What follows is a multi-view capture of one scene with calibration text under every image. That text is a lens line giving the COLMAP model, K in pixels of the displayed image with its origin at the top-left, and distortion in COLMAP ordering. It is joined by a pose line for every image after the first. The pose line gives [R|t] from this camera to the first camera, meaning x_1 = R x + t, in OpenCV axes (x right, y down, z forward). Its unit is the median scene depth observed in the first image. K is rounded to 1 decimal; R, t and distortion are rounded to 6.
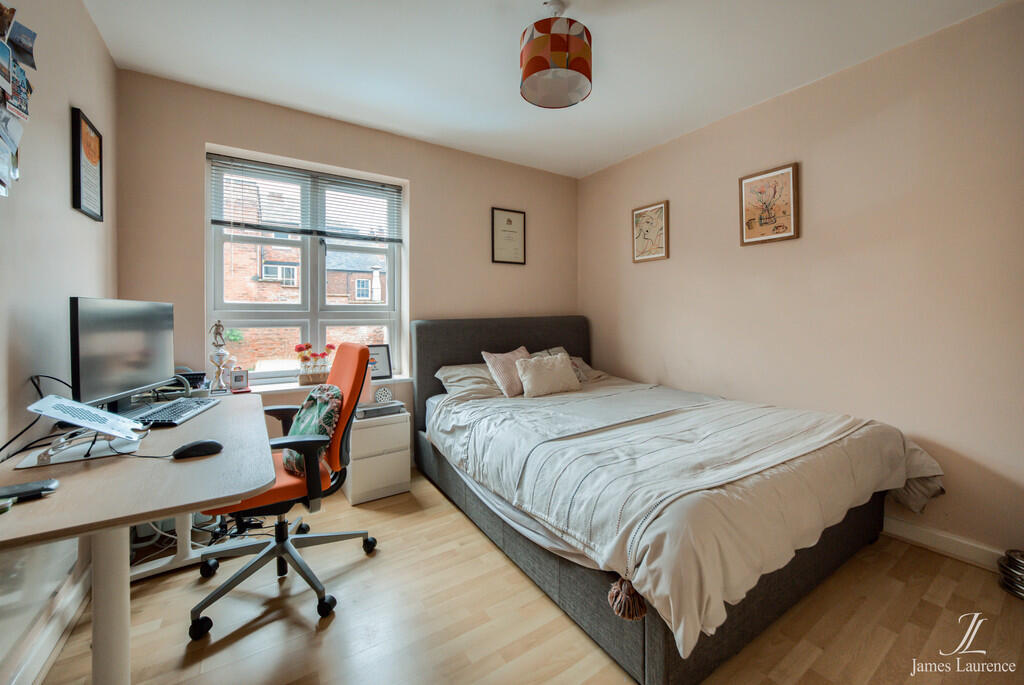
lens RADIAL K [[407.0, 0, 511.4], [0, 407.0, 316.8], [0, 0, 1]] dist [-0.001010, -0.000097]
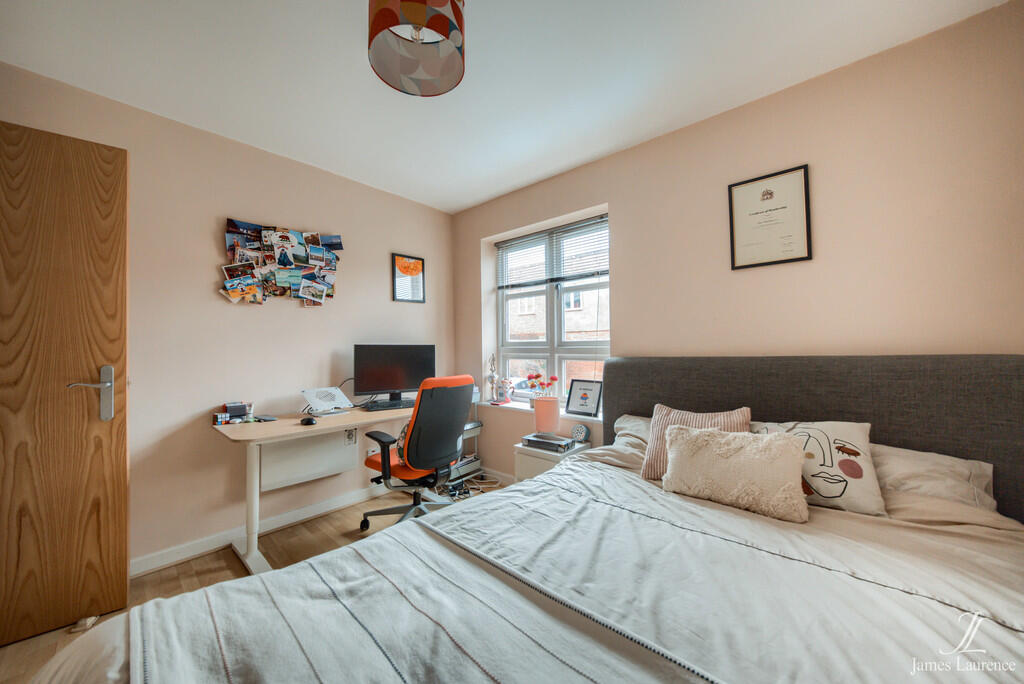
lens RADIAL K [[361.7, 0, 512.0], [0, 361.7, 342.0], [0, 0, 1]] dist [-0.015621, -0.000056]
pose [[0.263573, -0.013310, -0.964548, 0.497817], [0.006642, 0.999906, -0.011982, -0.016421], [0.964617, -0.003248, 0.263637, 0.618336]]
